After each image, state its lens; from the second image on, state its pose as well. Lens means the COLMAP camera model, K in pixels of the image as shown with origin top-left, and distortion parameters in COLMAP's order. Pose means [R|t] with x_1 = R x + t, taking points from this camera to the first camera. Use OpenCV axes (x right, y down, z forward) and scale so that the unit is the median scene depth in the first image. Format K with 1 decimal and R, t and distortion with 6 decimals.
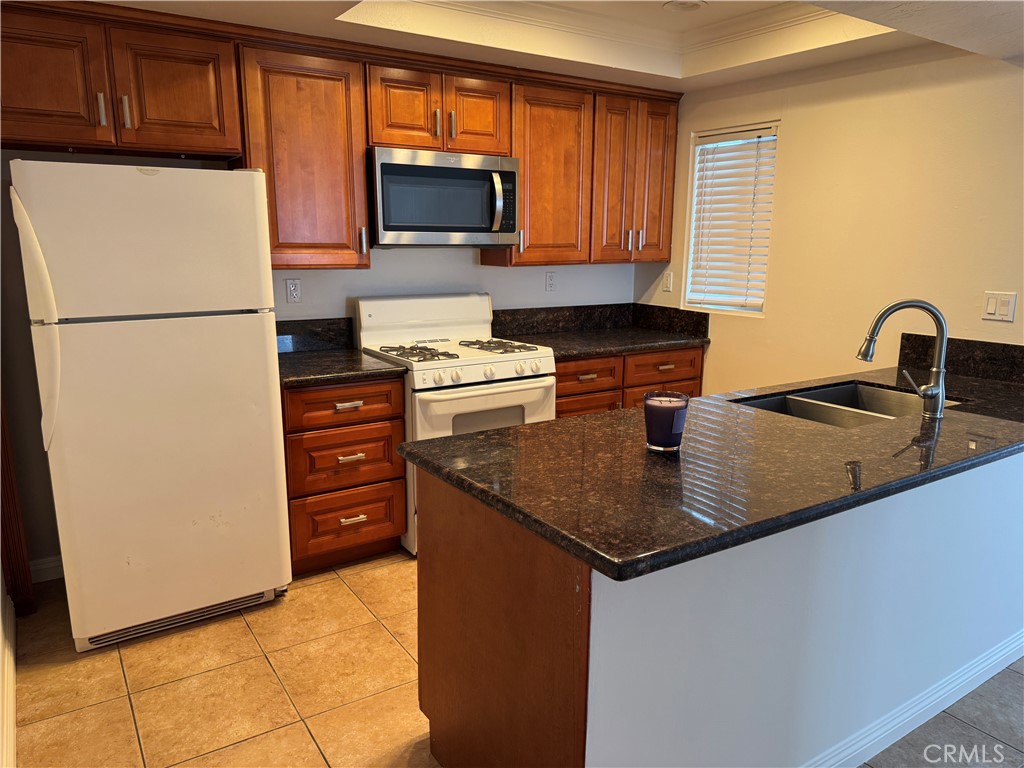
lens RADIAL K [[725.6, 0, 509.8], [0, 725.6, 385.9], [0, 0, 1]] dist [0.007446, -0.003647]
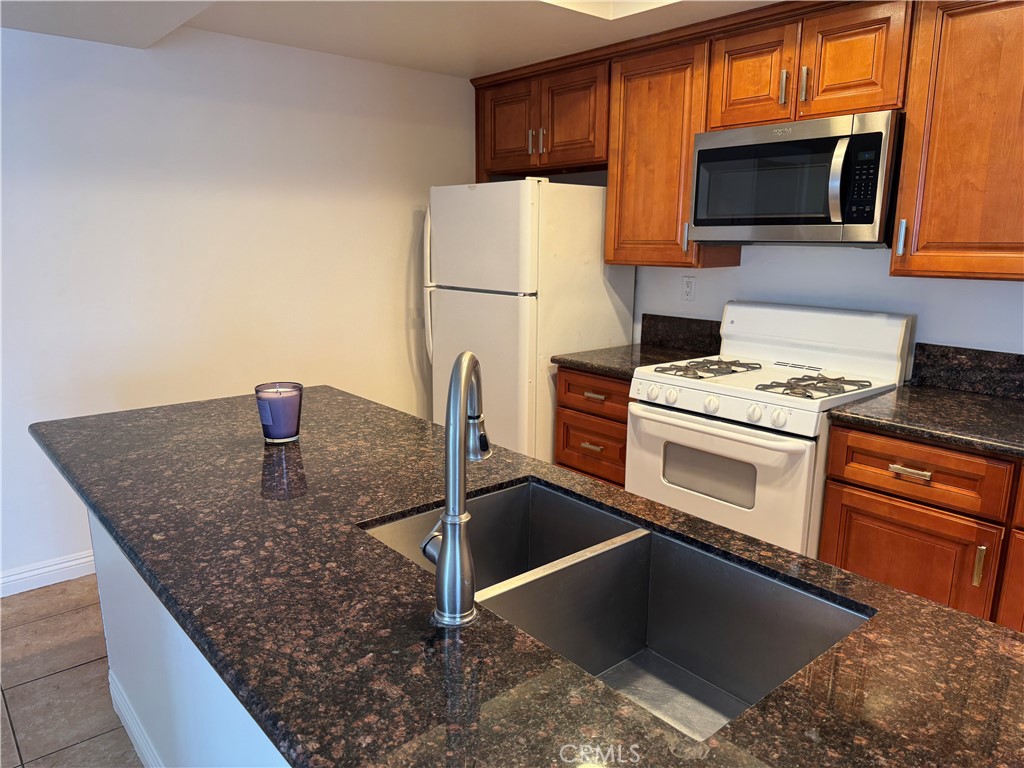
lens RADIAL K [[725.6, 0, 509.8], [0, 725.6, 385.9], [0, 0, 1]] dist [0.007446, -0.003647]
pose [[0.124273, 0.194882, -0.972922, 0.757127], [-0.203297, 0.964723, 0.167273, -0.134951], [0.971199, 0.177005, 0.159508, 0.712947]]
